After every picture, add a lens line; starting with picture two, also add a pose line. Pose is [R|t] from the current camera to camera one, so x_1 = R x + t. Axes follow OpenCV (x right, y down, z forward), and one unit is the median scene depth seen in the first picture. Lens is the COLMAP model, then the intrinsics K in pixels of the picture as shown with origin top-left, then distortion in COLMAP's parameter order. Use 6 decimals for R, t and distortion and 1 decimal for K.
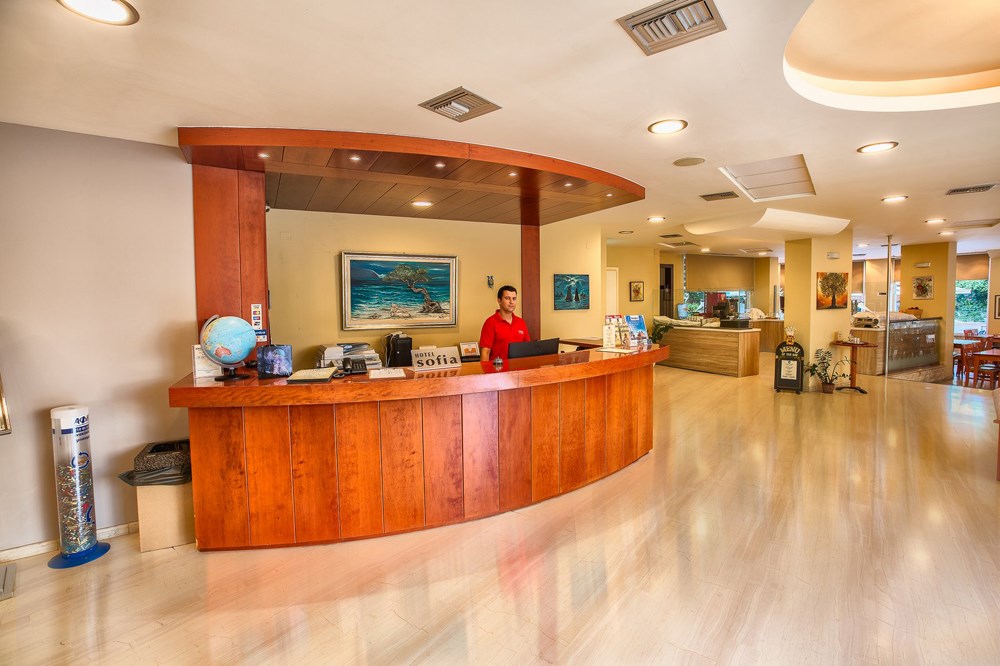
lens RADIAL K [[449.1, 0, 500.3], [0, 449.1, 306.5], [0, 0, 1]] dist [-0.000829, 0.022585]
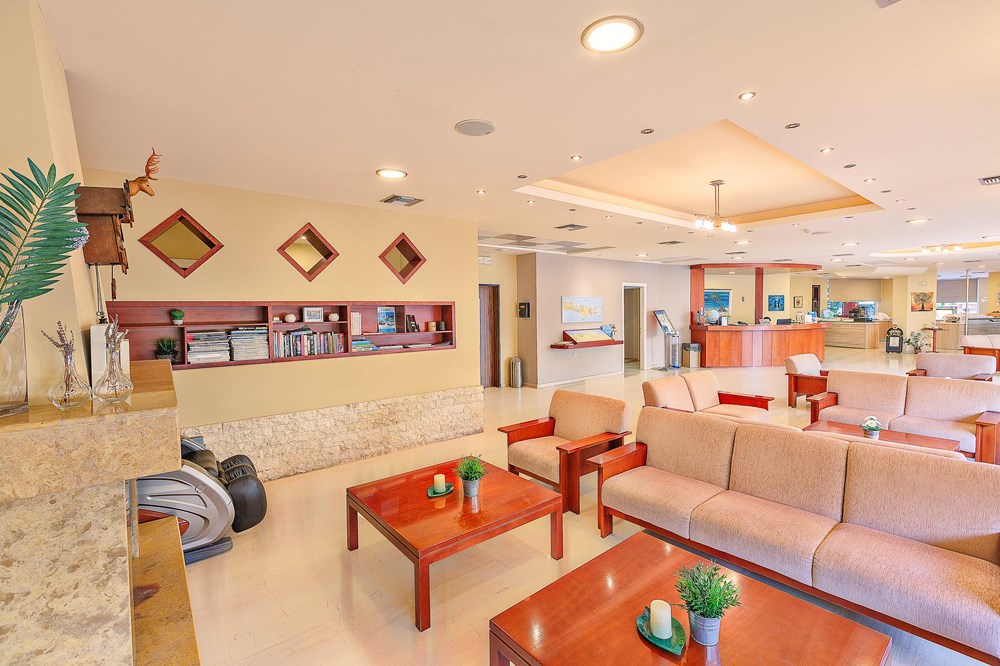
lens RADIAL K [[449.1, 0, 500.3], [0, 449.1, 306.5], [0, 0, 1]] dist [-0.000829, 0.022585]
pose [[0.976970, -0.001771, -0.213369, -0.599202], [-0.002302, 0.999820, -0.018841, 0.025823], [0.213364, 0.018898, 0.976790, -1.270879]]
